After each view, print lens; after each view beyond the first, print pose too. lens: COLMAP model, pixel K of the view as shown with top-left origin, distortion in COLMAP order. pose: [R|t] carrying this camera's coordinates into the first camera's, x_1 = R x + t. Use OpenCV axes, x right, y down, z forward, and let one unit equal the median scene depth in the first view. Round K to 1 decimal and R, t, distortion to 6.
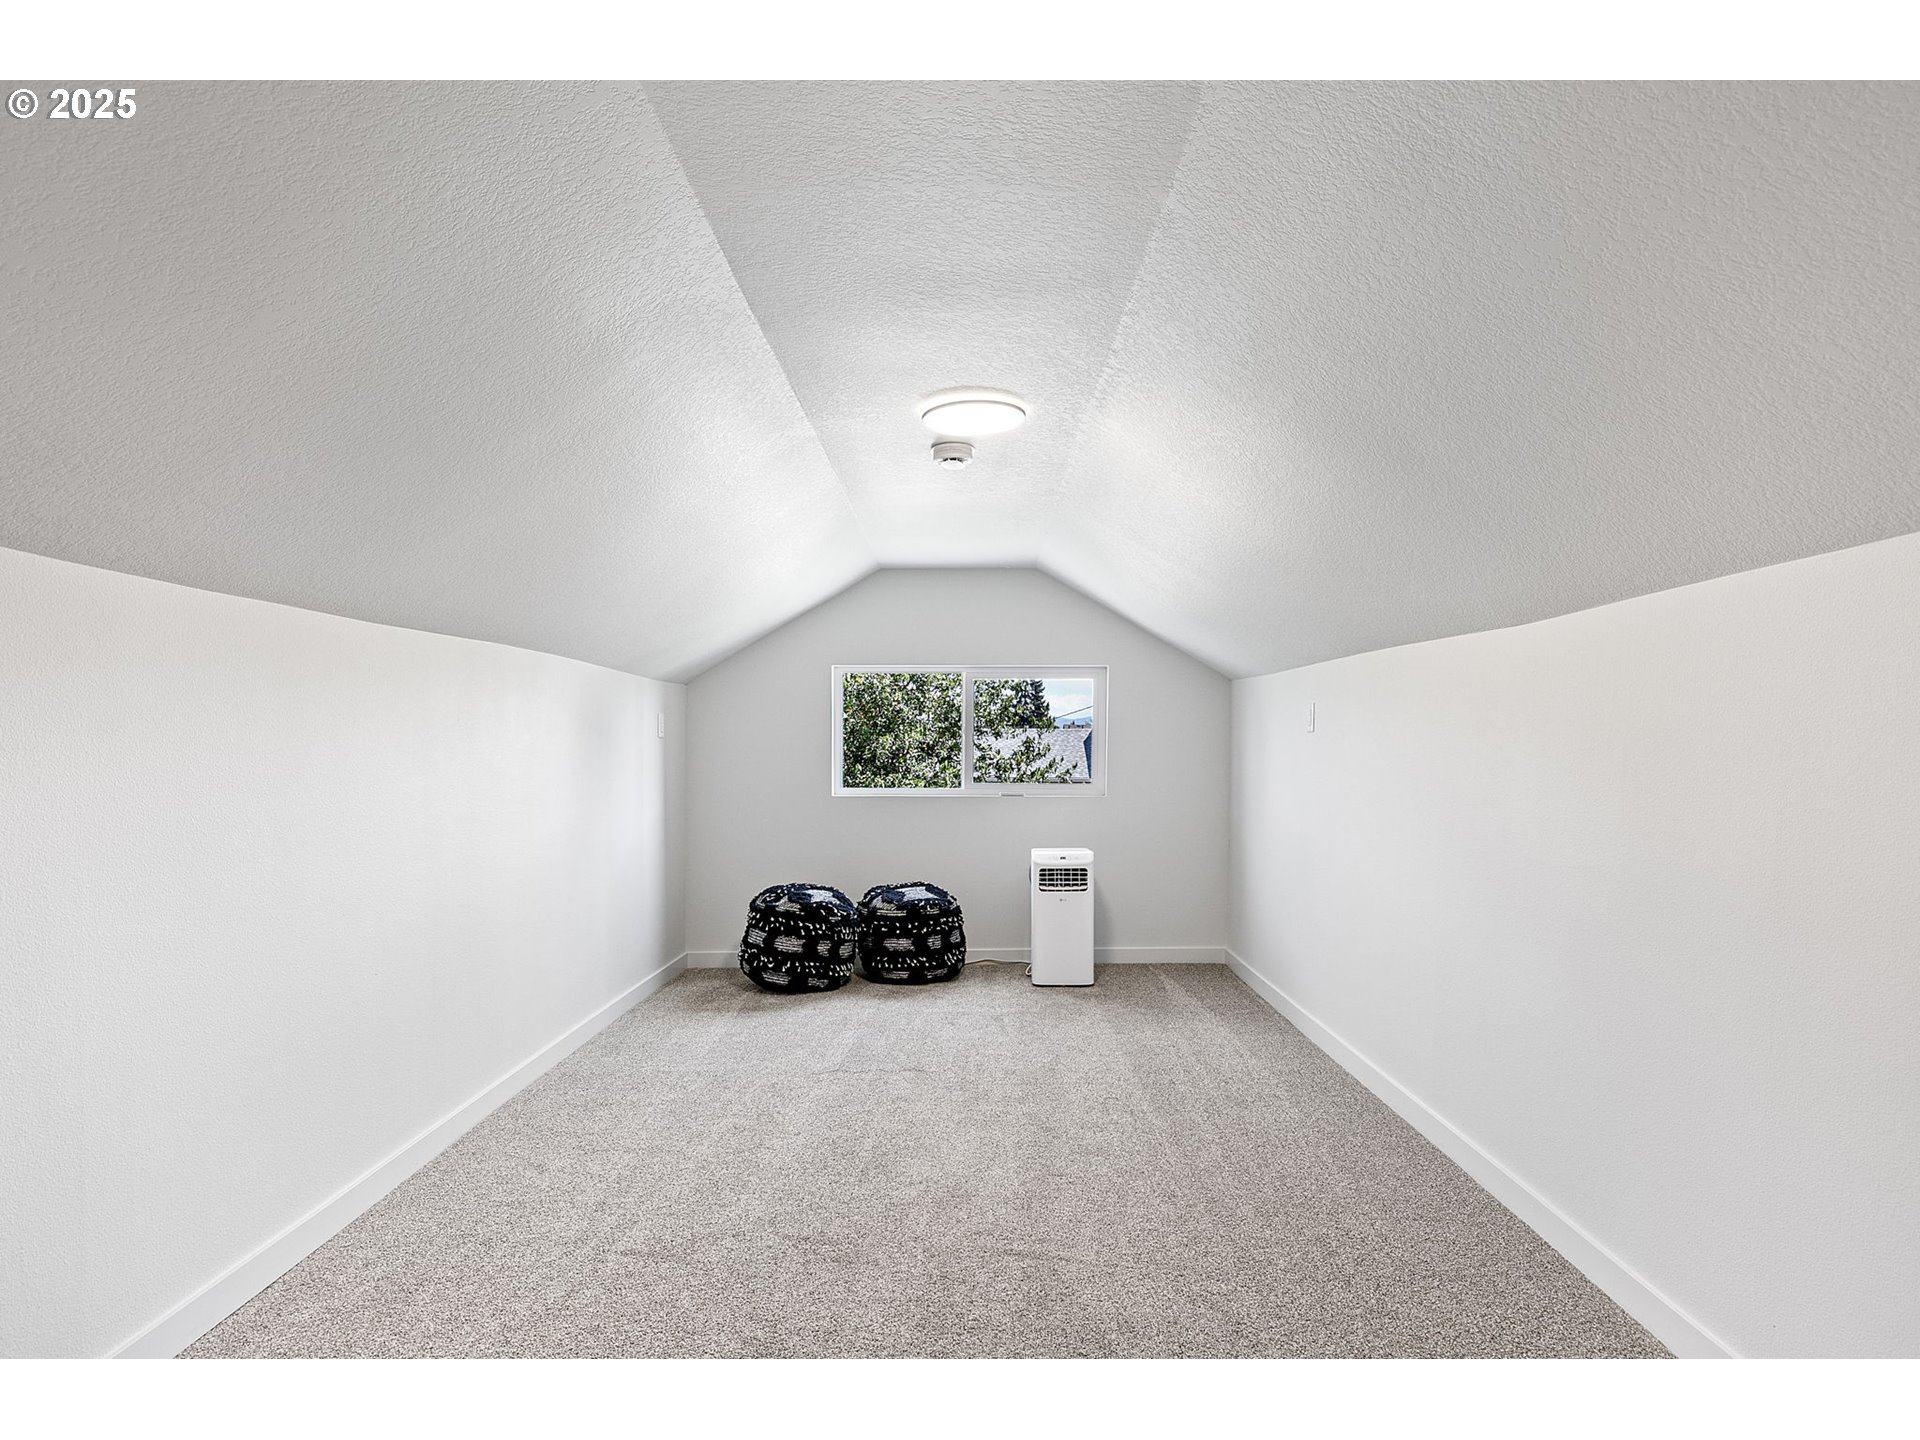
lens RADIAL K [[1005.5, 0, 966.6], [0, 1005.5, 718.5], [0, 0, 1]] dist [0.001308, -0.000789]
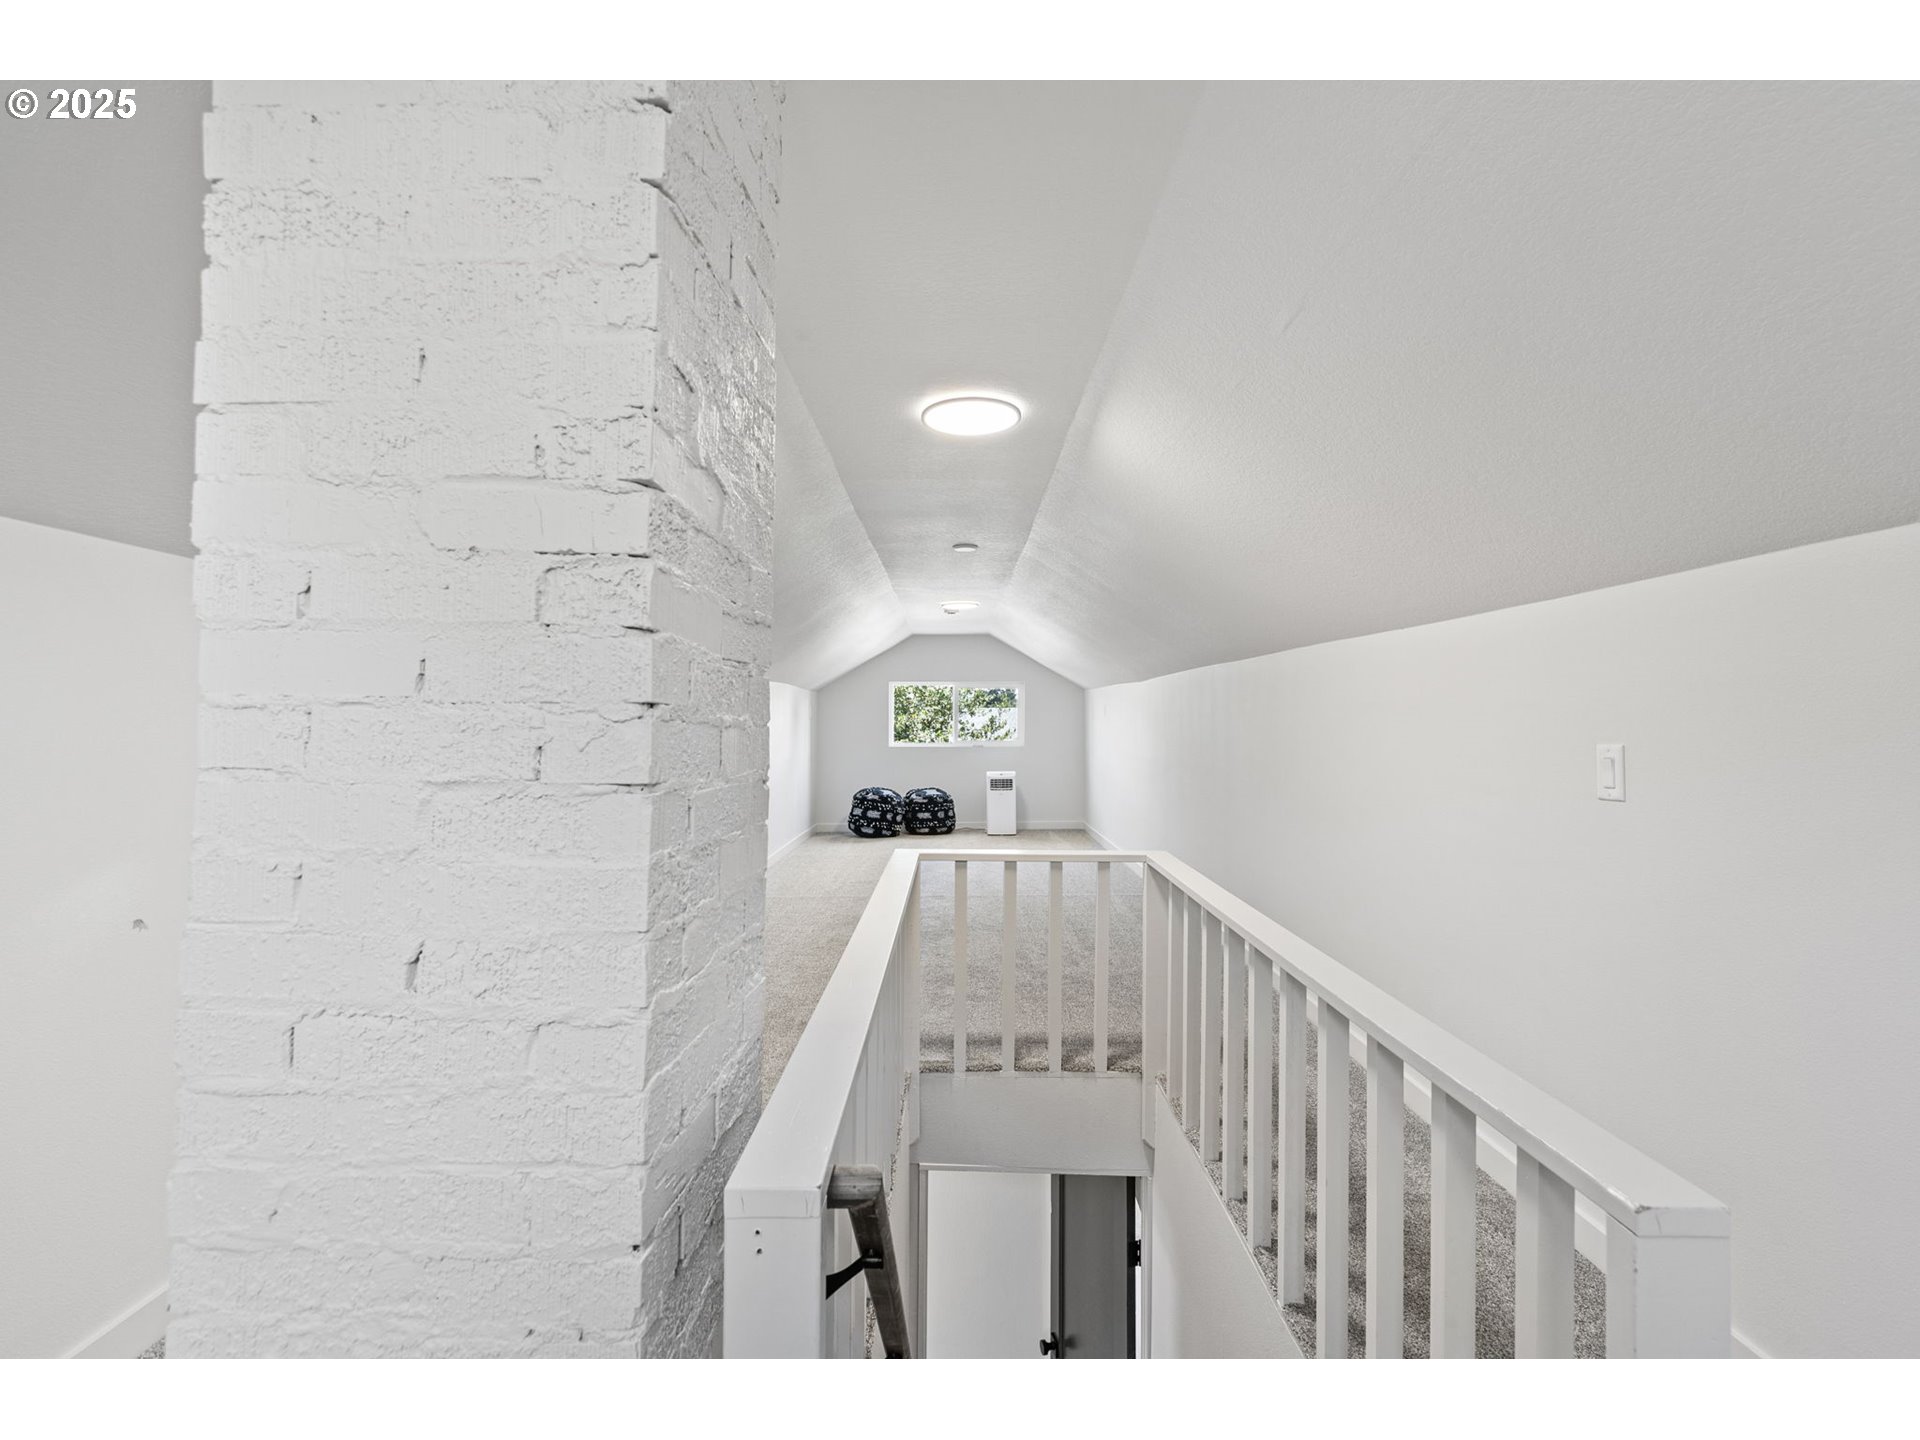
lens RADIAL K [[1005.5, 0, 966.6], [0, 1005.5, 718.5], [0, 0, 1]] dist [0.001308, -0.000789]
pose [[0.999769, -0.002475, 0.021341, -0.022358], [0.001927, 0.999669, 0.025663, -0.033847], [-0.021398, -0.025616, 0.999443, -1.104640]]
